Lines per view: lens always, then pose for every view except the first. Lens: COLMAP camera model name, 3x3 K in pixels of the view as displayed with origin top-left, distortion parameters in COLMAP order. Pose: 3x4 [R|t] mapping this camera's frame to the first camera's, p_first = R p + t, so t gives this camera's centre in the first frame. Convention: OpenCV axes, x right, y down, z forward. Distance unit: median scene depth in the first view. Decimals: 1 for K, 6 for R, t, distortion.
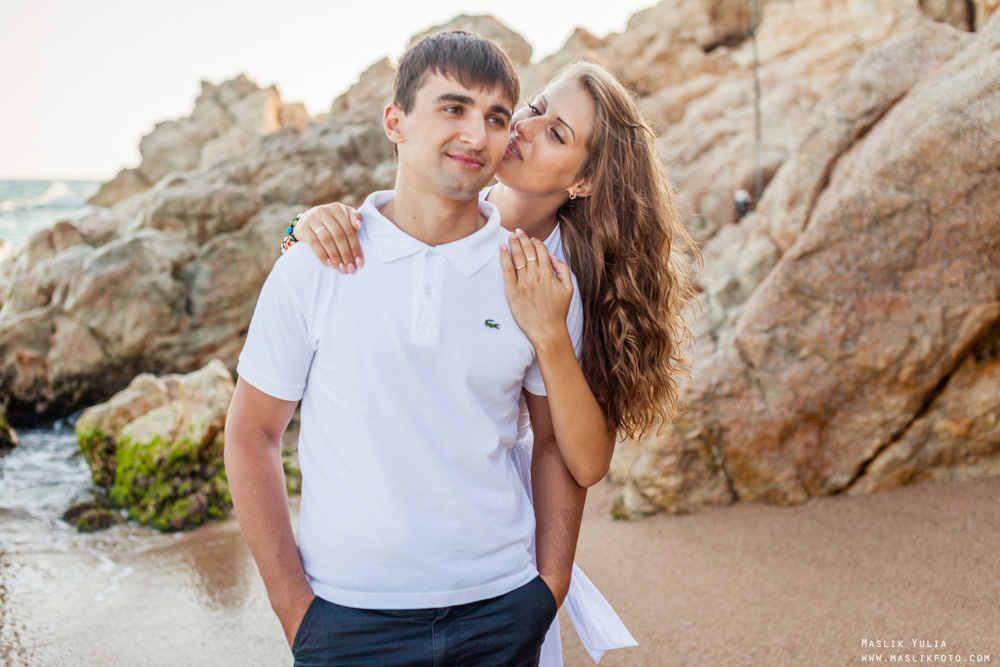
lens RADIAL K [[1333.5, 0, 500.0], [0, 1333.5, 333.5], [0, 0, 1]] dist [-0.004290, 0.066843]
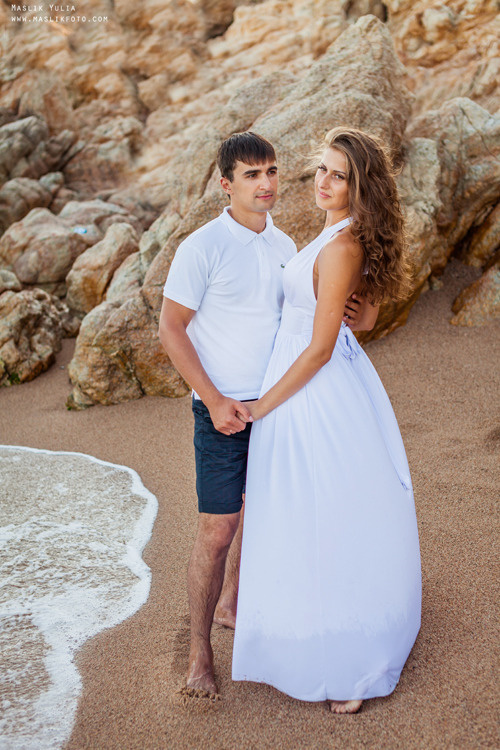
lens RADIAL K [[1000.2, 0, 250.0], [0, 1000.2, 375.0], [0, 0, 1]] dist [-0.004290, 0.066843]
pose [[0.984528, -0.042658, 0.169955, 0.082619], [0.019756, 0.990754, 0.134228, -0.042355], [-0.174110, -0.128794, 0.976267, -0.128238]]
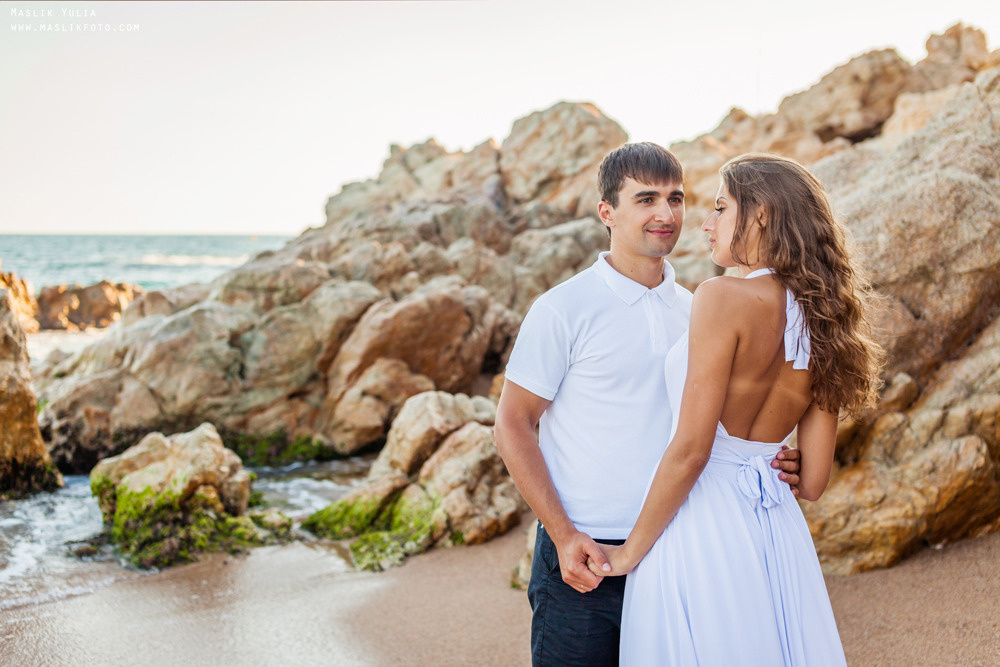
lens RADIAL K [[1343.3, 0, 534.4], [0, 1343.3, 346.5], [0, 0, 1]] dist [0.011242, 0.085039]
pose [[0.991347, 0.054014, -0.119642, 0.191412], [-0.058814, 0.997585, -0.036959, -0.015632], [0.117357, 0.043675, 0.992129, -0.087978]]
